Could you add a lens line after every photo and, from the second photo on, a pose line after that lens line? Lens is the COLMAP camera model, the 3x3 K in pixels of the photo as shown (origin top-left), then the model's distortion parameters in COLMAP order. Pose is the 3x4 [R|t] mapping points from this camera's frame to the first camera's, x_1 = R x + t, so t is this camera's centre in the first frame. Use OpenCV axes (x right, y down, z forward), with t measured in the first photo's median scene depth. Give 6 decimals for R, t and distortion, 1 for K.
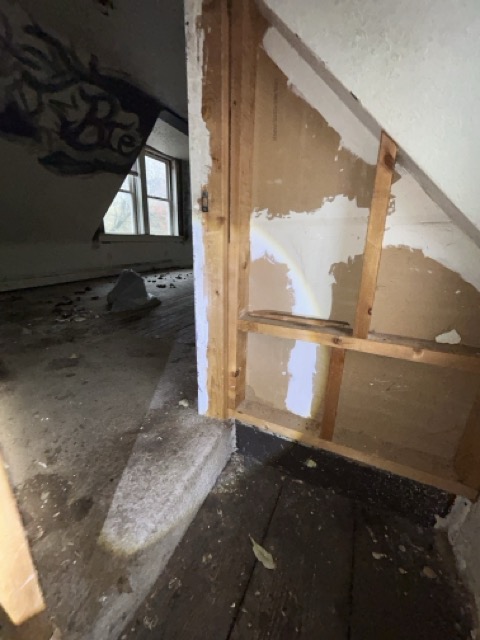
lens RADIAL K [[258.9, 0, 239.4], [0, 258.9, 318.9], [0, 0, 1]] dist [0.000456, -0.000178]
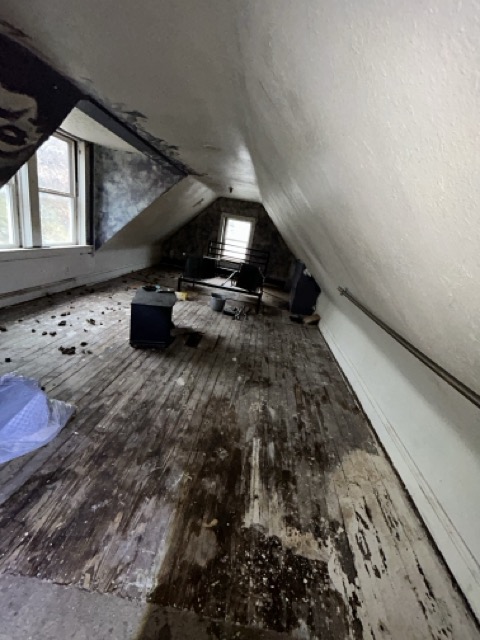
lens RADIAL K [[258.9, 0, 240.5], [0, 258.9, 318.0], [0, 0, 1]] dist [0.000456, -0.000178]
pose [[0.935360, 0.028559, 0.352543, -0.086100], [-0.050214, 0.997361, 0.052431, -0.195752], [-0.350116, -0.066744, 0.934326, 0.150225]]
